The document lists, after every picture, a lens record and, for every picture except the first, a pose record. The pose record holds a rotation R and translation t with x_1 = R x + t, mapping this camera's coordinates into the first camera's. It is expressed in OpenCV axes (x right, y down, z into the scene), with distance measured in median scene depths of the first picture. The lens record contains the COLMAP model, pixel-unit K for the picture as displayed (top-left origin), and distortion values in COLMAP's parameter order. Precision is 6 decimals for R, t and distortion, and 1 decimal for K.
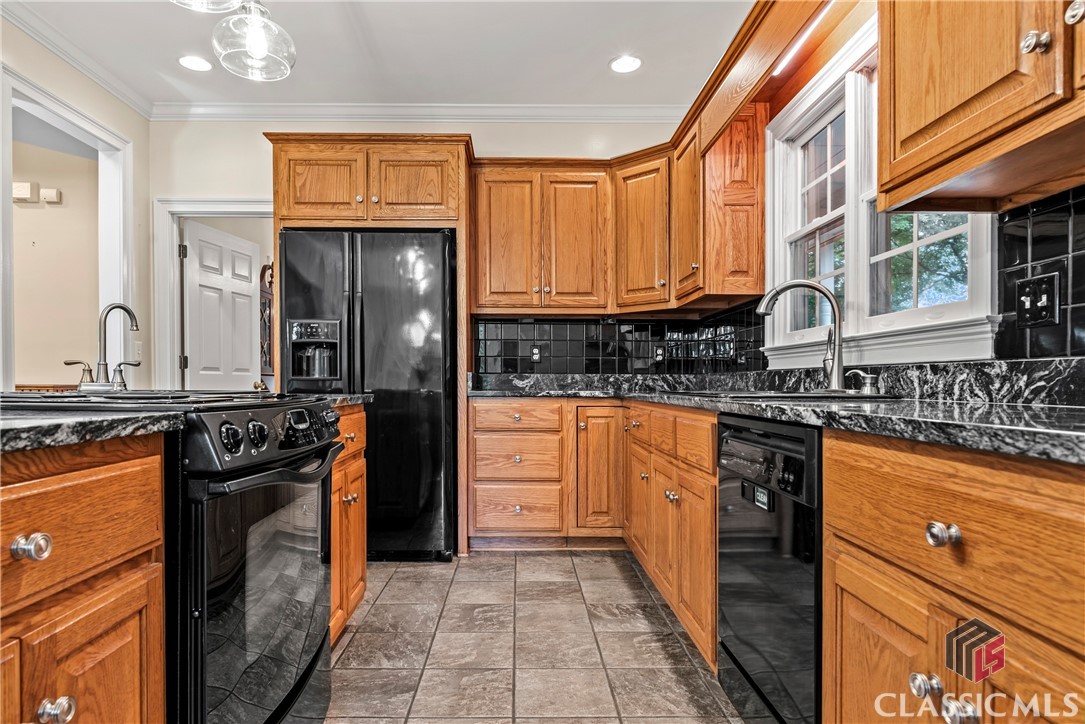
lens RADIAL K [[640.3, 0, 518.4], [0, 640.3, 398.5], [0, 0, 1]] dist [-0.008031, -0.000328]
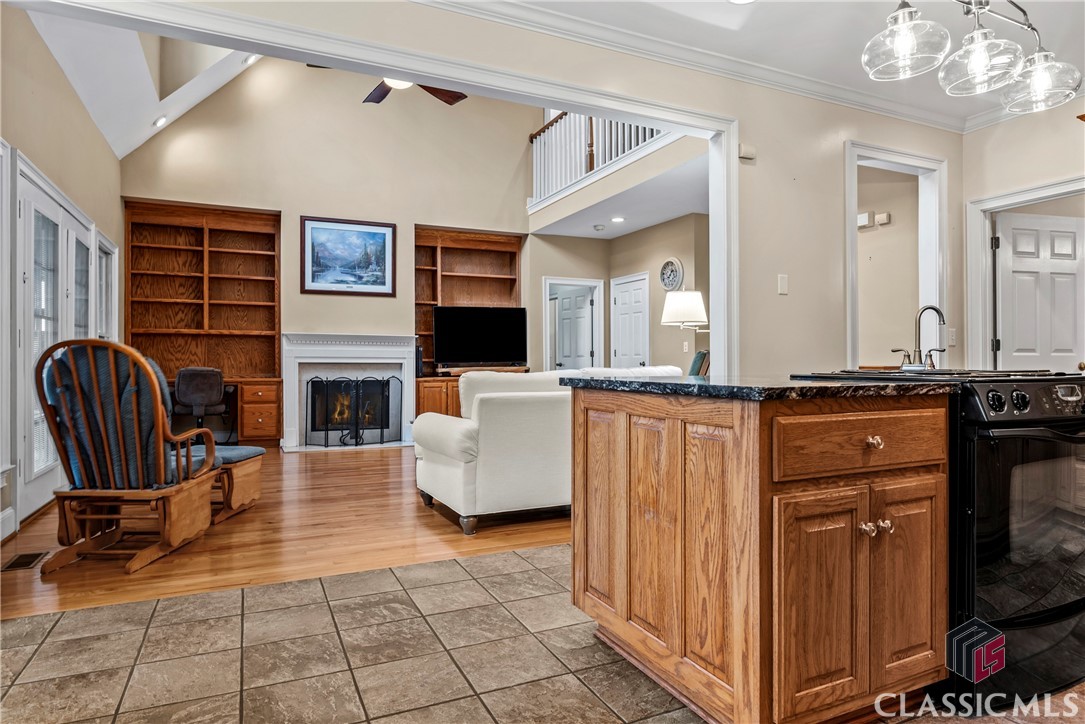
lens RADIAL K [[627.0, 0, 542.5], [0, 627.0, 362.0], [0, 0, 1]] dist [0.000011, 0.000780]
pose [[0.427930, -0.011082, -0.903744, 0.201165], [-0.014903, 0.999702, -0.019316, 0.007482], [0.903689, 0.021734, 0.427637, -0.277606]]
